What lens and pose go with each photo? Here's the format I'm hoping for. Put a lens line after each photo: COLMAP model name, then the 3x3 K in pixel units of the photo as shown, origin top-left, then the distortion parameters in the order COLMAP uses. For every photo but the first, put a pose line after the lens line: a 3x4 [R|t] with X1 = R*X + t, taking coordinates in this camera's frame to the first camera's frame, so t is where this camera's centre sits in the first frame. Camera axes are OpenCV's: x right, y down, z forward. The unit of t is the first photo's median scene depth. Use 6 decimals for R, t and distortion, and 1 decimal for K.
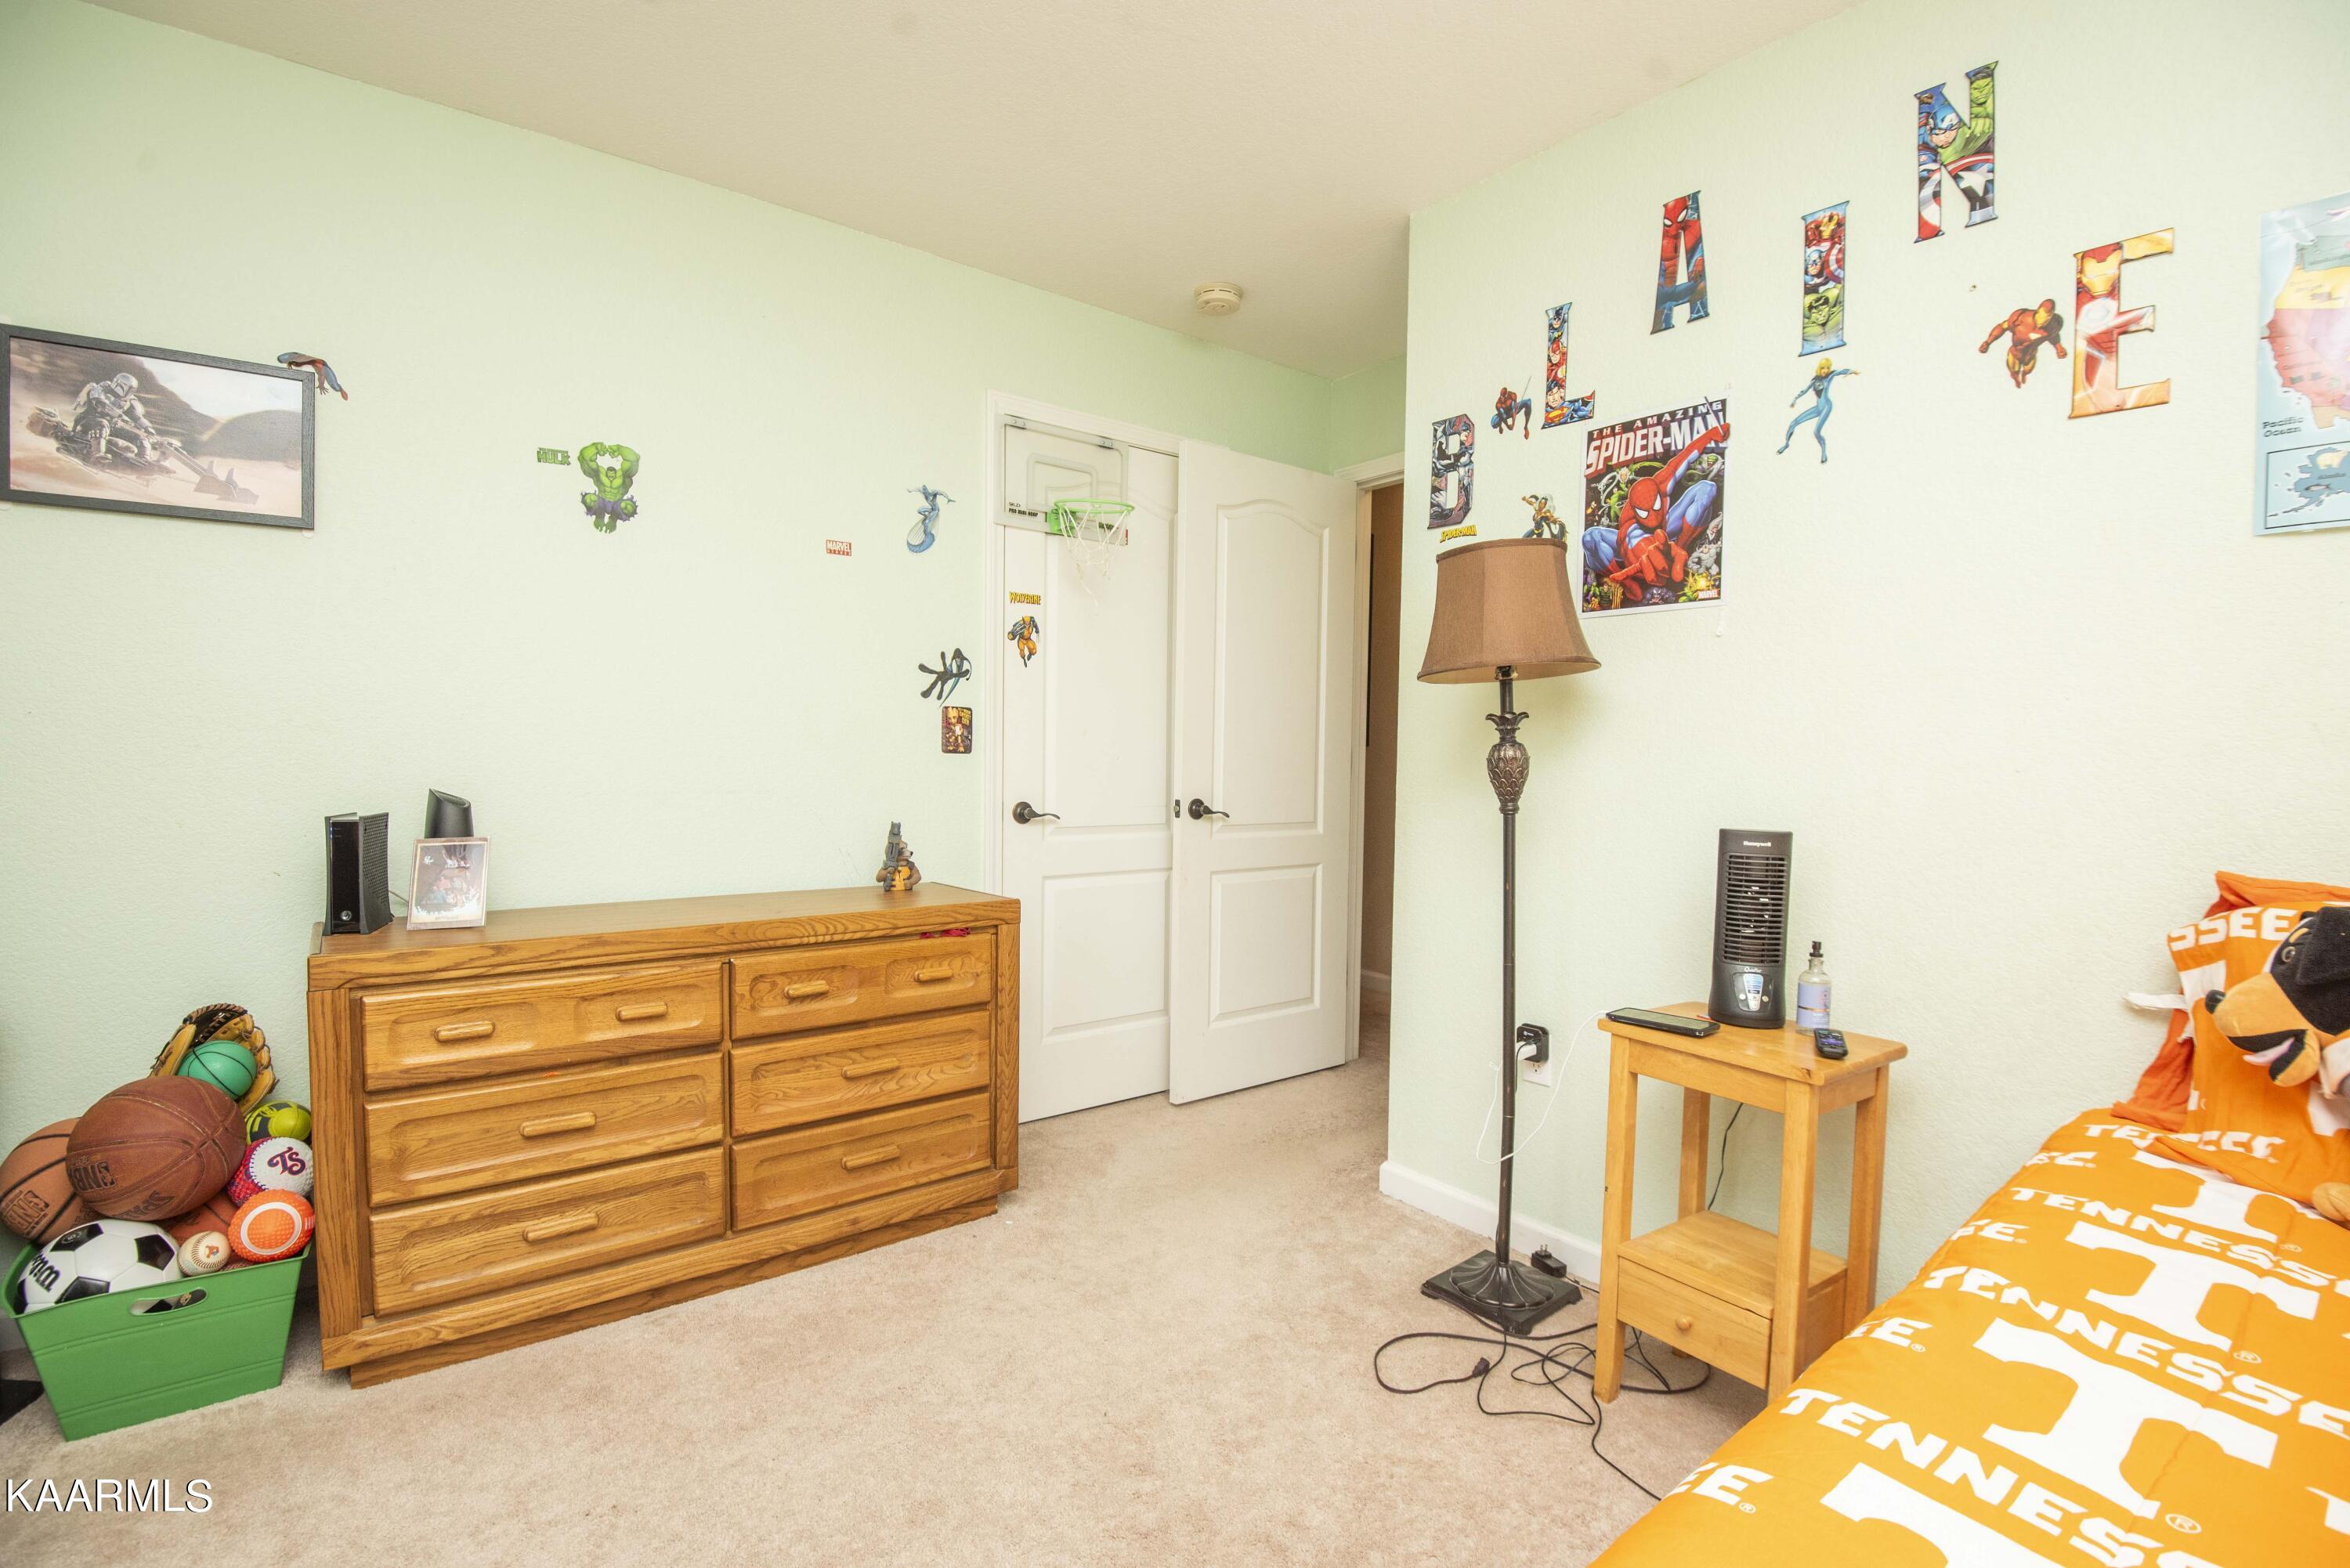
lens RADIAL K [[1081.3, 0, 1174.6], [0, 1081.3, 790.3], [0, 0, 1]] dist [-0.006876, -0.018971]
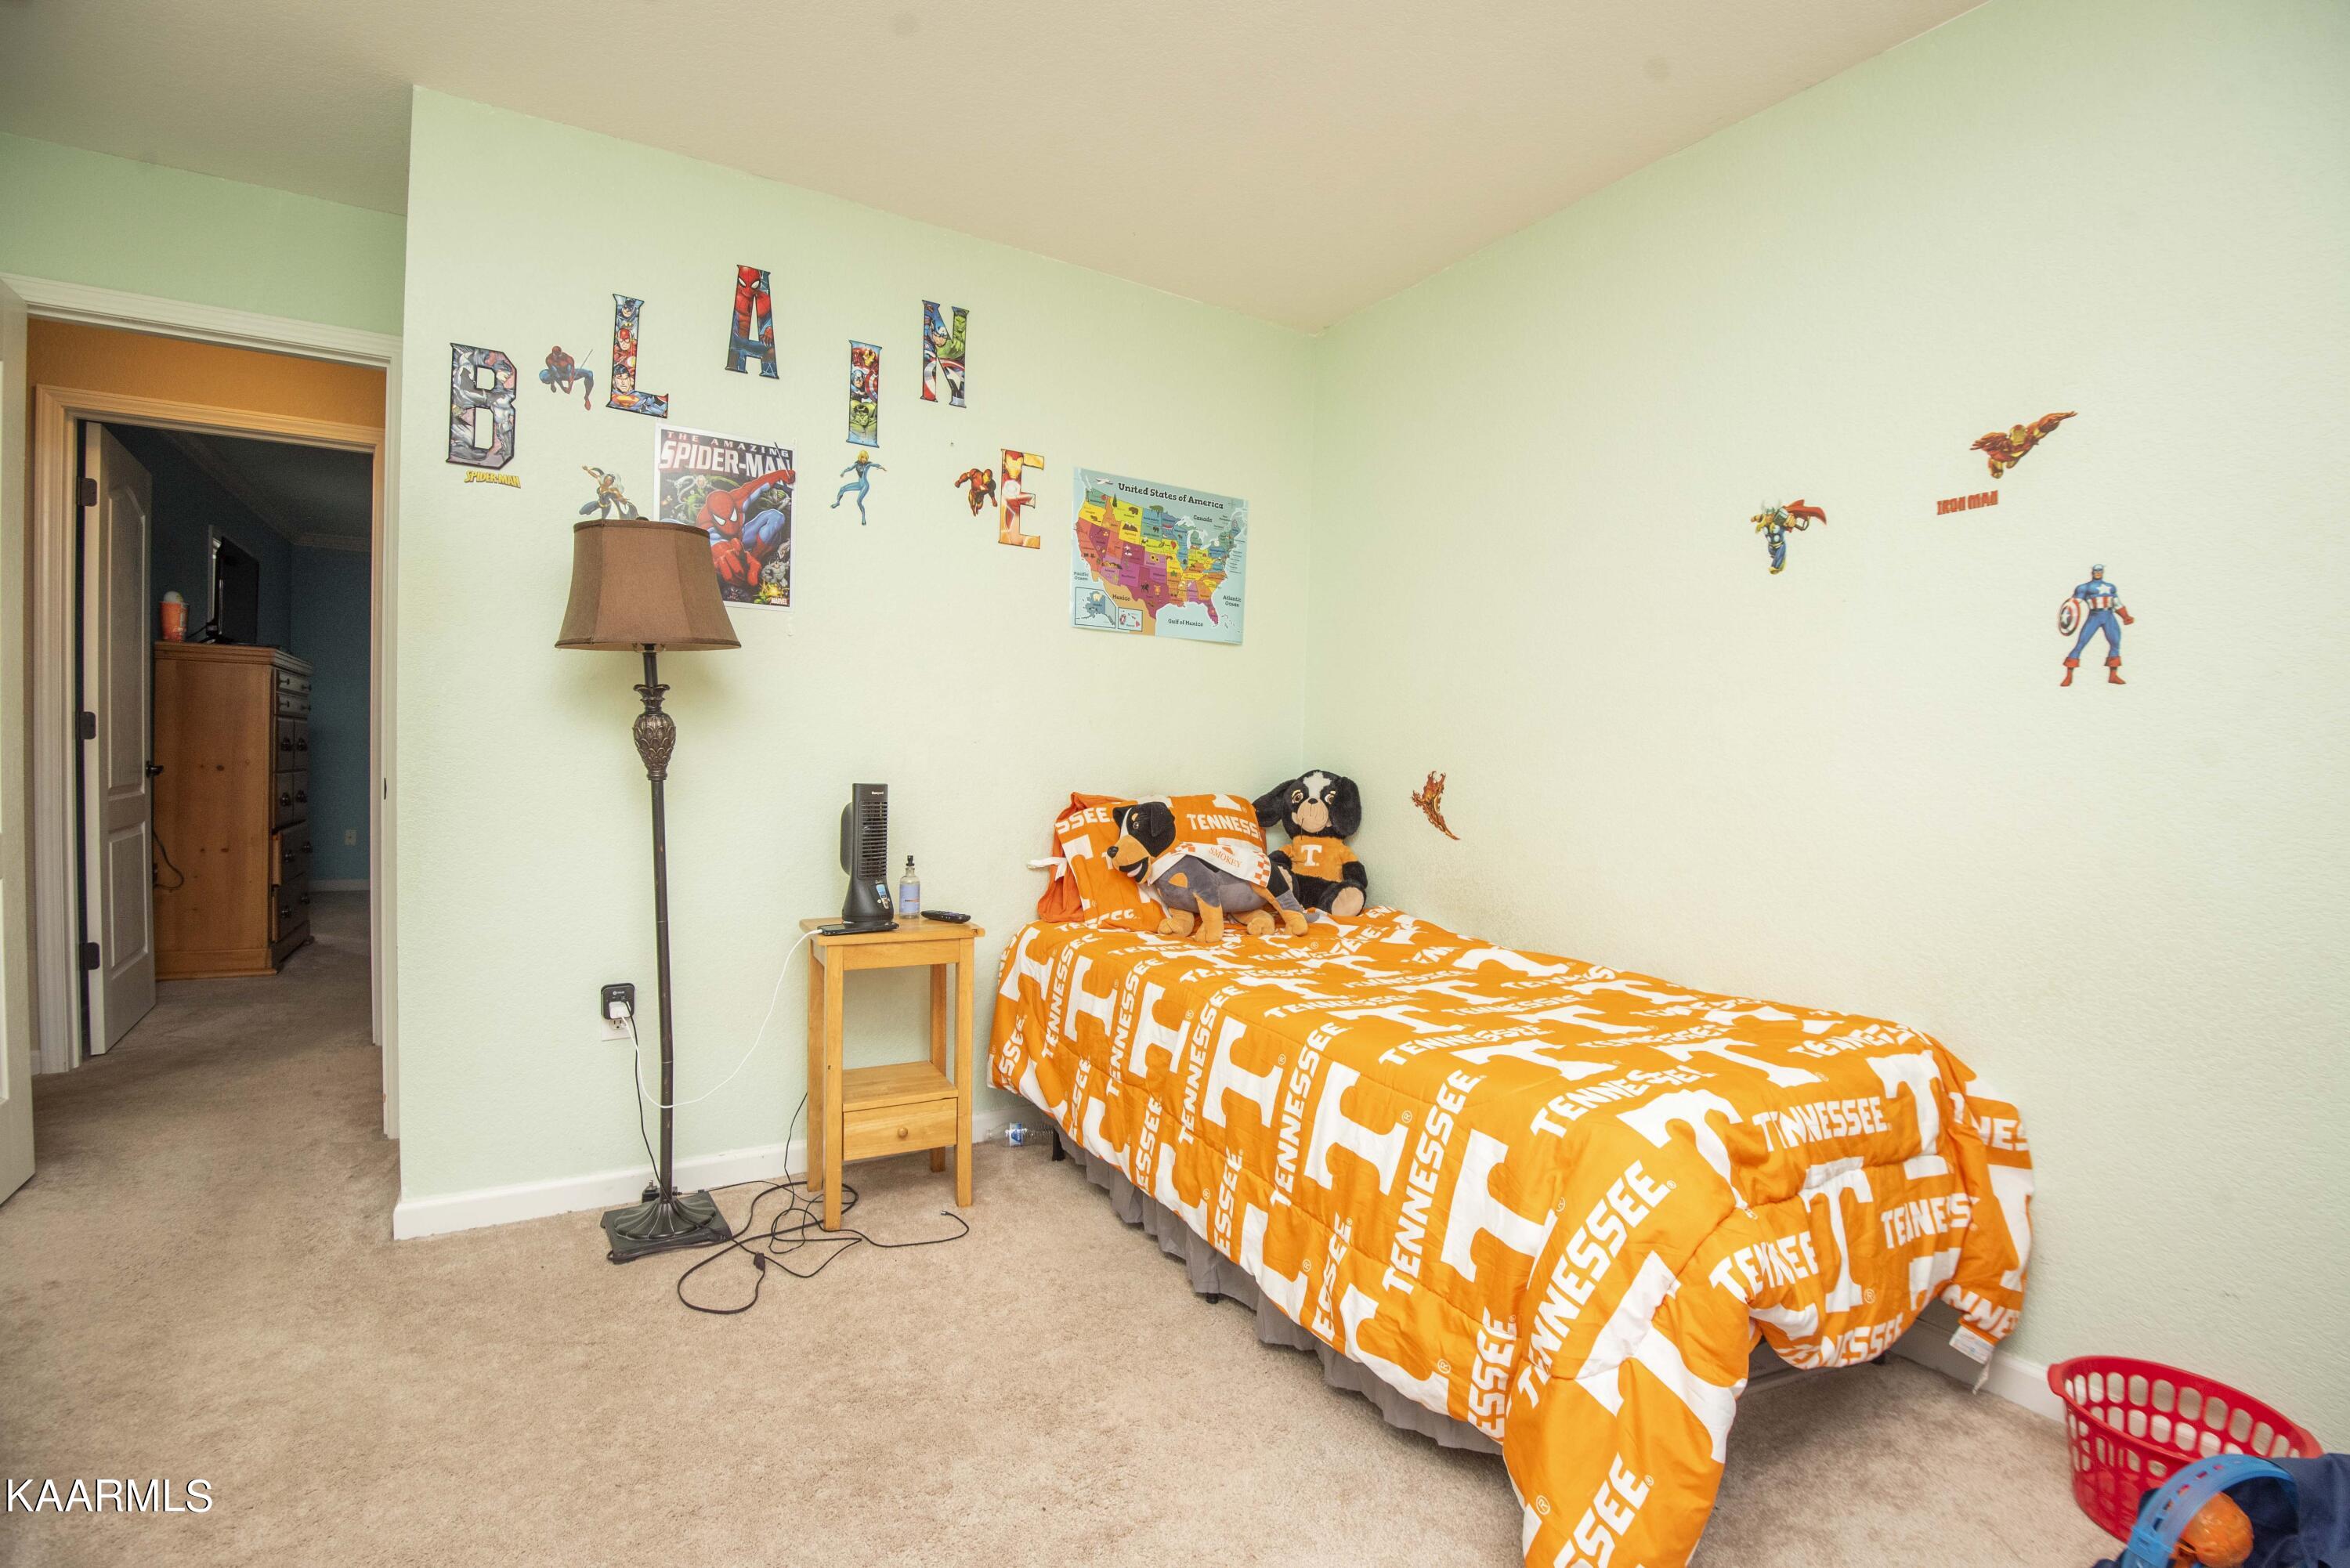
lens RADIAL K [[1064.1, 0, 1178.4], [0, 1064.1, 801.9], [0, 0, 1]] dist [-0.001758, -0.017349]
pose [[0.112046, -0.050190, 0.992435, -0.701282], [0.012199, 0.998718, 0.049131, -0.001885], [-0.993628, 0.006601, 0.112514, 0.392982]]
